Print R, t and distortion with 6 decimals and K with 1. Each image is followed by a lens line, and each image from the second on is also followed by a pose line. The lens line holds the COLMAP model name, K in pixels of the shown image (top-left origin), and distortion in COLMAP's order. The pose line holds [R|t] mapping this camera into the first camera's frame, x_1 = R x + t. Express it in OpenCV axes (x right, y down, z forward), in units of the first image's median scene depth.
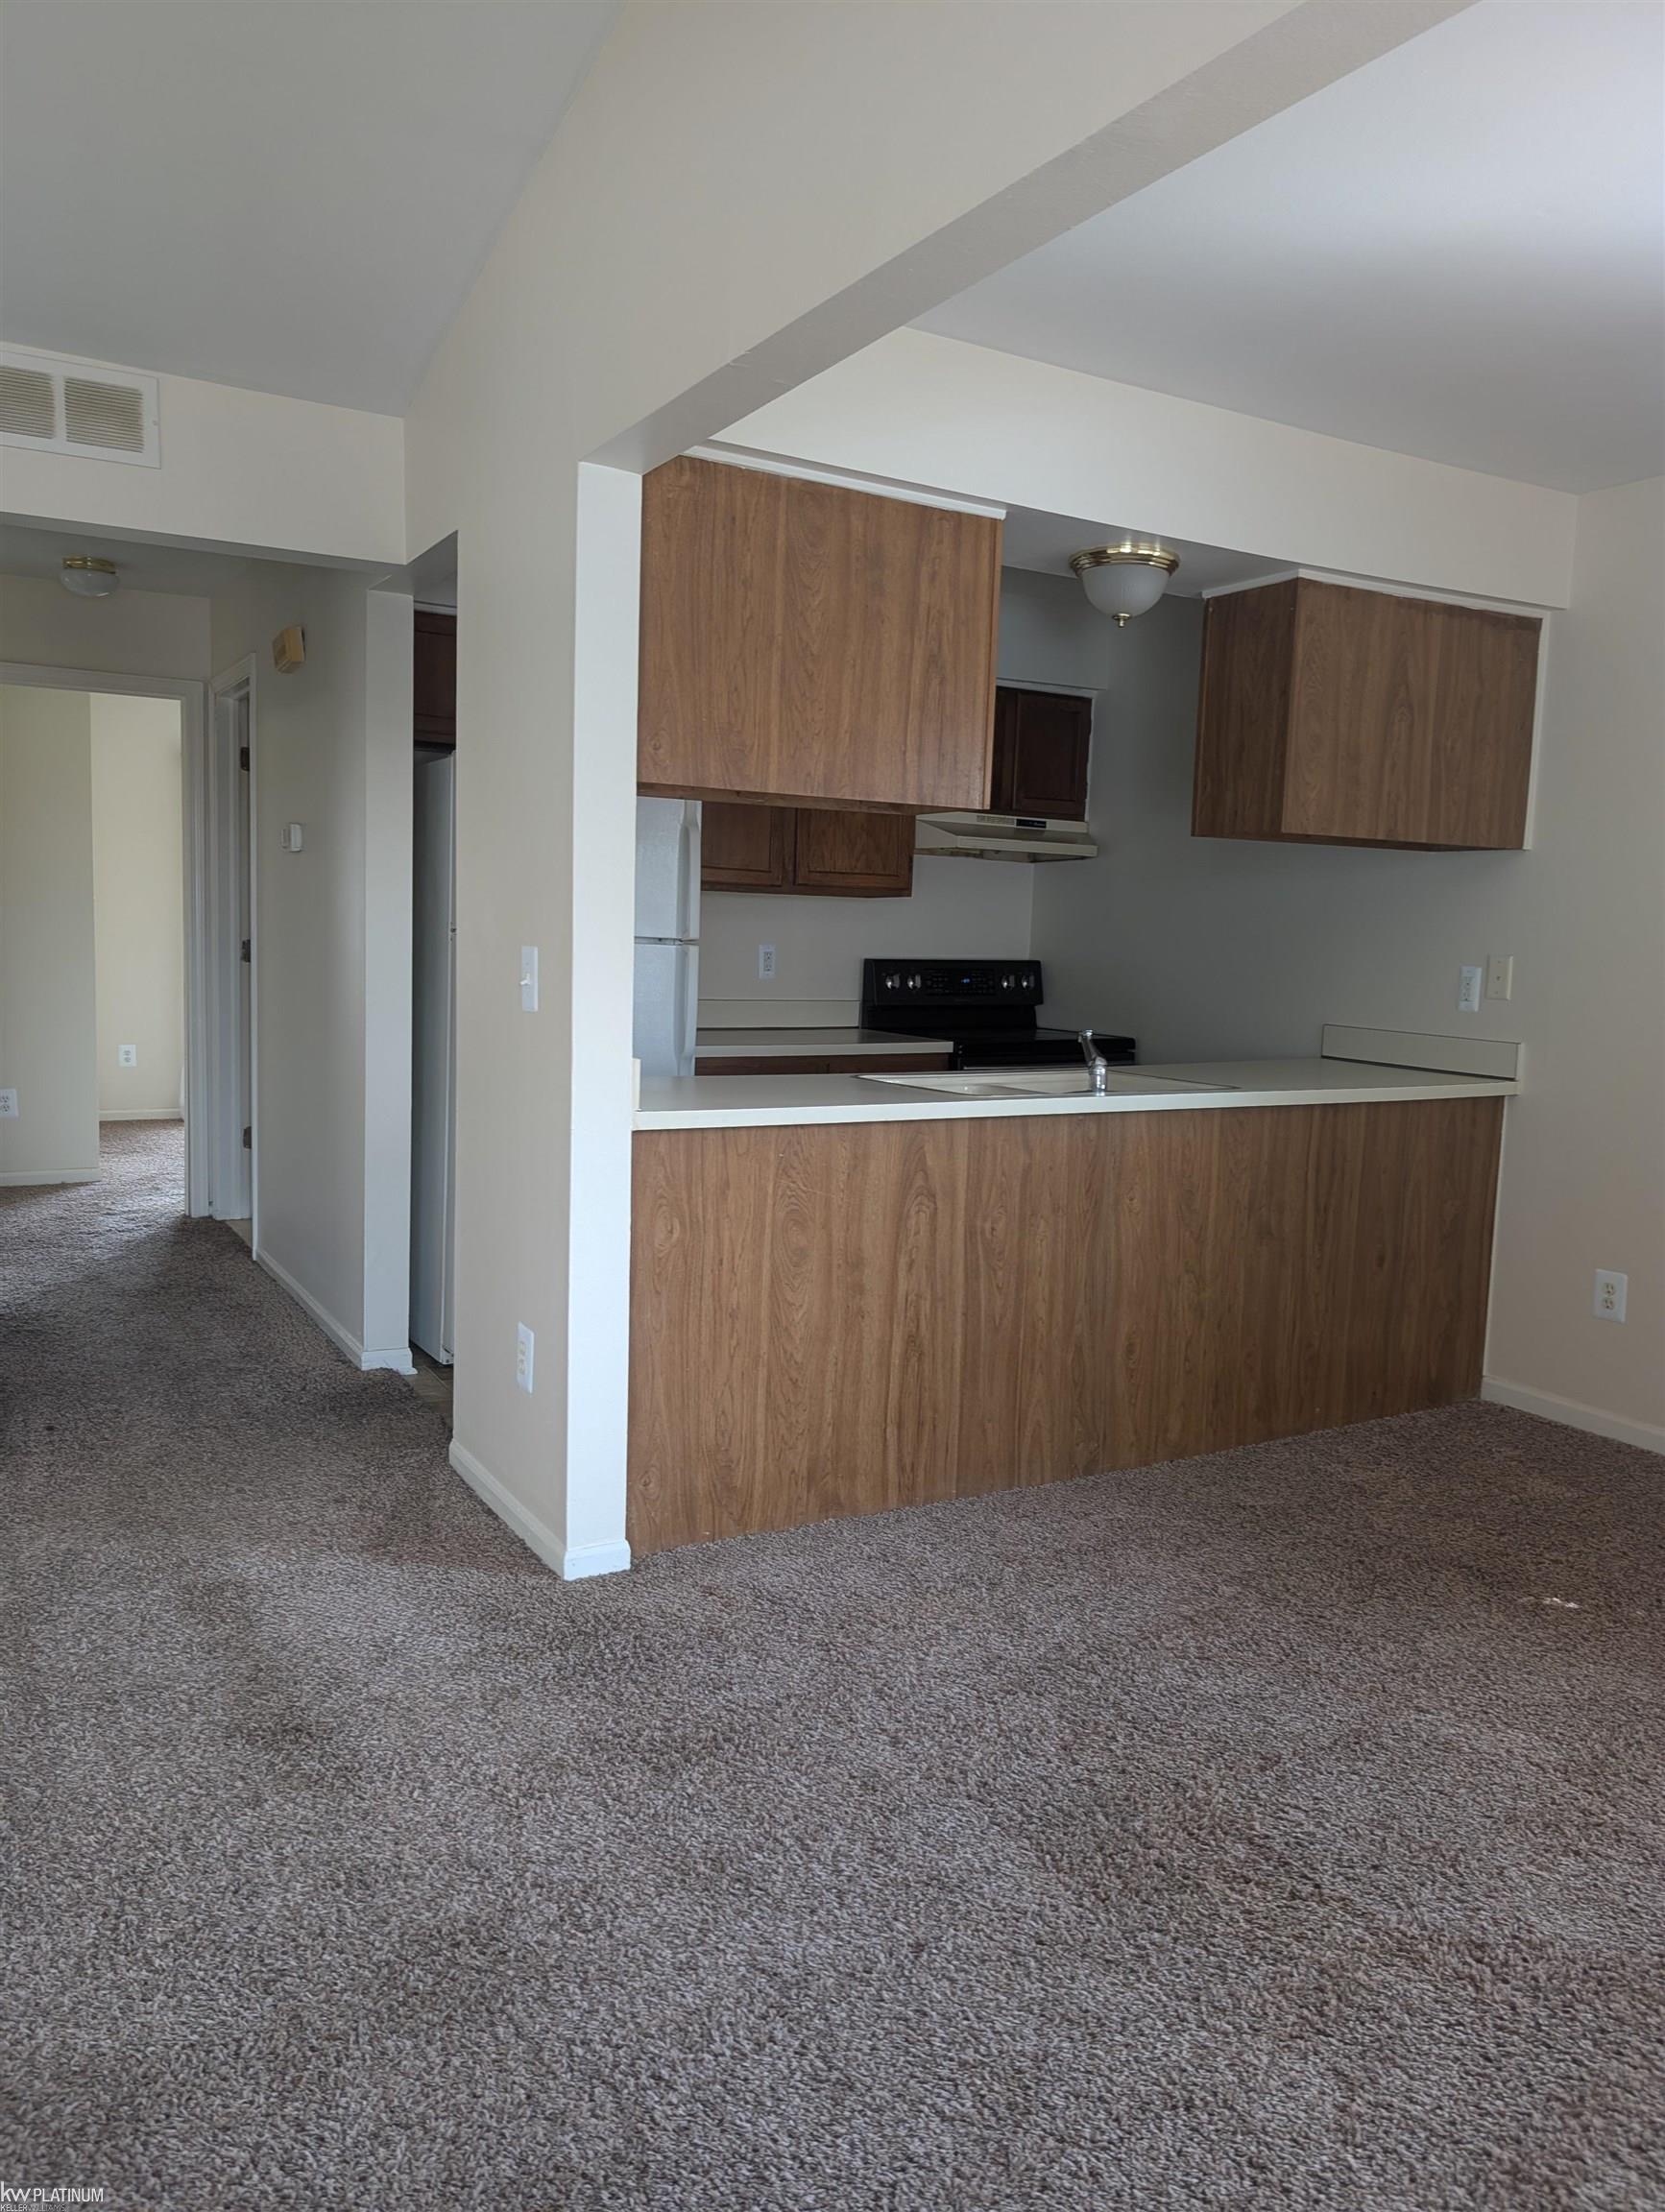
lens RADIAL K [[1586.6, 0, 830.6], [0, 1586.6, 1097.9], [0, 0, 1]] dist [0.080368, 0.000236]
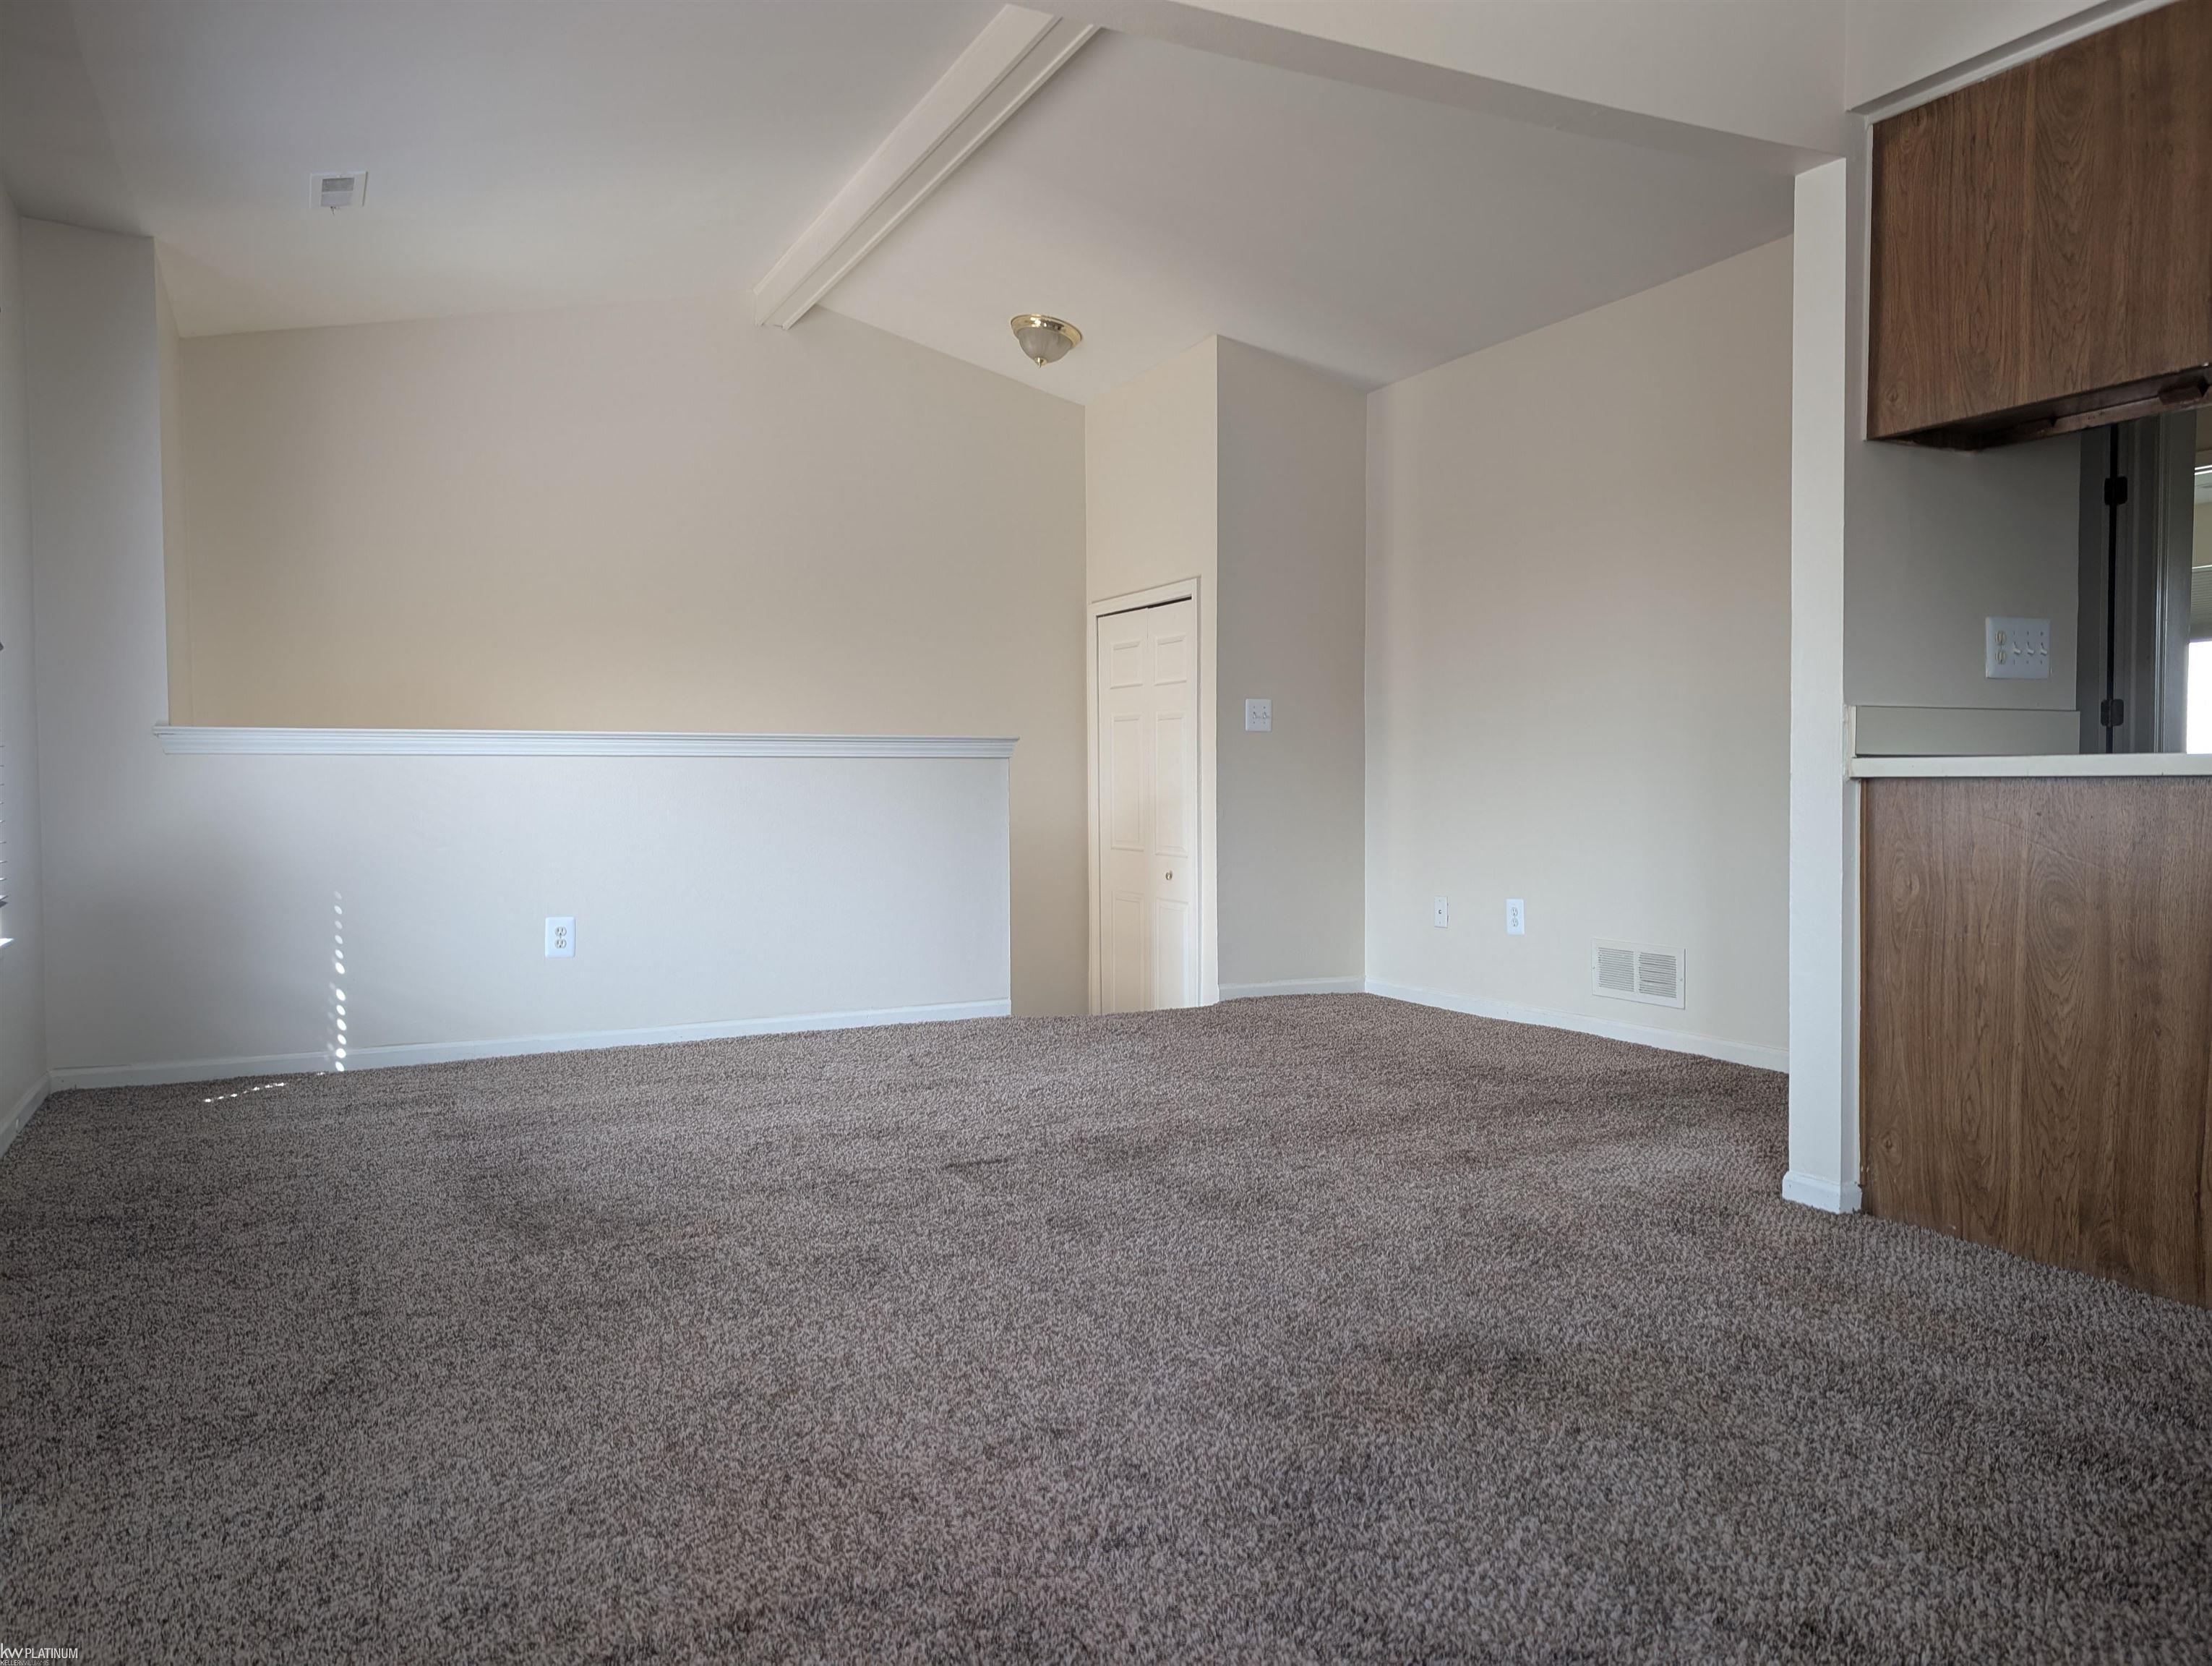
lens RADIAL K [[1560.0, 0, 1103.9], [0, 1560.0, 837.3], [0, 0, 1]] dist [-0.005305, -0.002232]
pose [[-0.056439, 0.004173, -0.998397, 0.844966], [-0.099842, 0.994955, 0.009802, 0.090621], [0.993401, 0.100235, -0.055738, 0.545931]]
